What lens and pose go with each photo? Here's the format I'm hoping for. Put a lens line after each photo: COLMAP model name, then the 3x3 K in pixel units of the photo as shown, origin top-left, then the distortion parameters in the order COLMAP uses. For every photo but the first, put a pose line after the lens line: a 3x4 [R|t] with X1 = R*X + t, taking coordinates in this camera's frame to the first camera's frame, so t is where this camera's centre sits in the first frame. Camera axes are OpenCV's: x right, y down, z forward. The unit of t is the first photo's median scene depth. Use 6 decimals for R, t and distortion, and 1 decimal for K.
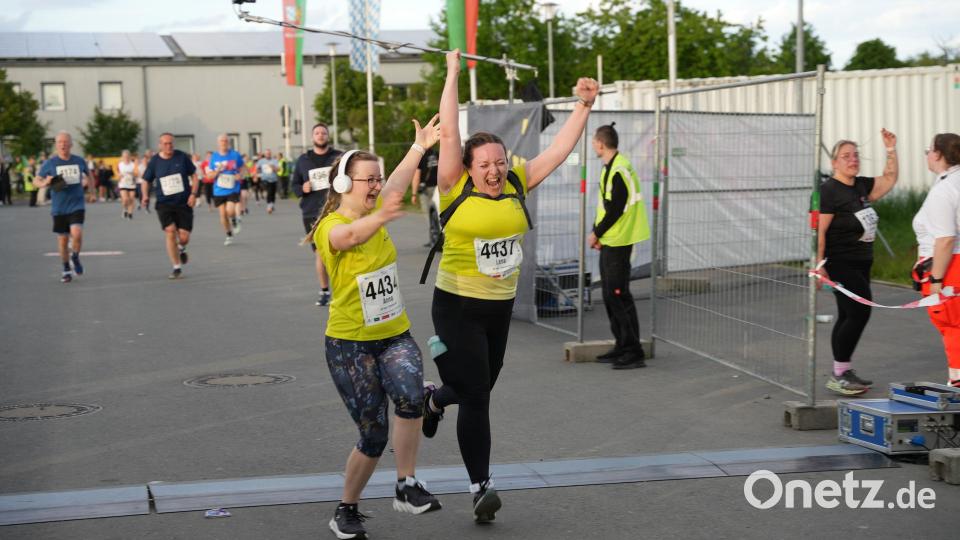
lens RADIAL K [[1793.8, 0, 480.6], [0, 1793.8, 255.4], [0, 0, 1]] dist [0.280469, 0.330884]
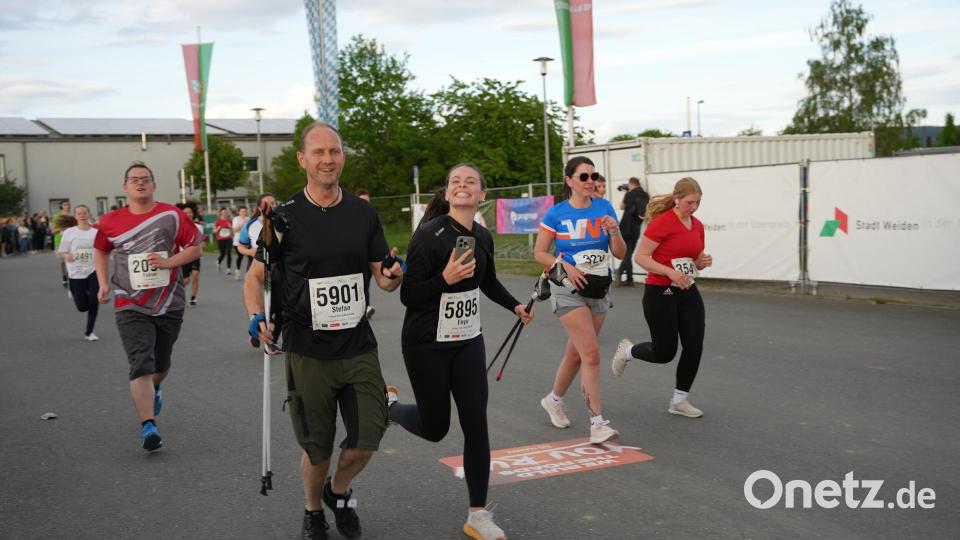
lens RADIAL K [[1052.1, 0, 480.0], [0, 1052.1, 270.0], [0, 0, 1]] dist [0.005645, 0.157246]
pose [[0.961703, -0.026002, 0.272857, -0.096682], [0.026701, 0.999643, 0.001151, -0.013384], [-0.272789, 0.006179, 0.962054, 0.266319]]
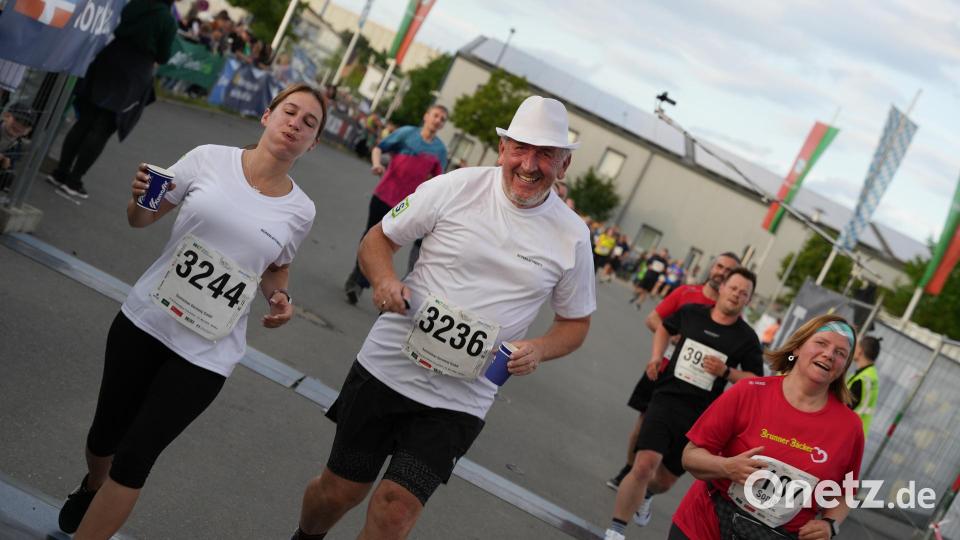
lens RADIAL K [[1847.5, 0, 480.0], [0, 1847.5, 270.0], [0, 0, 1]] dist [0.309769, 0.127011]
pose [[0.851046, 0.463822, -0.246150, 0.019637], [-0.478683, 0.877988, -0.000613, 0.000704], [0.215833, 0.118349, 0.969232, -0.019218]]
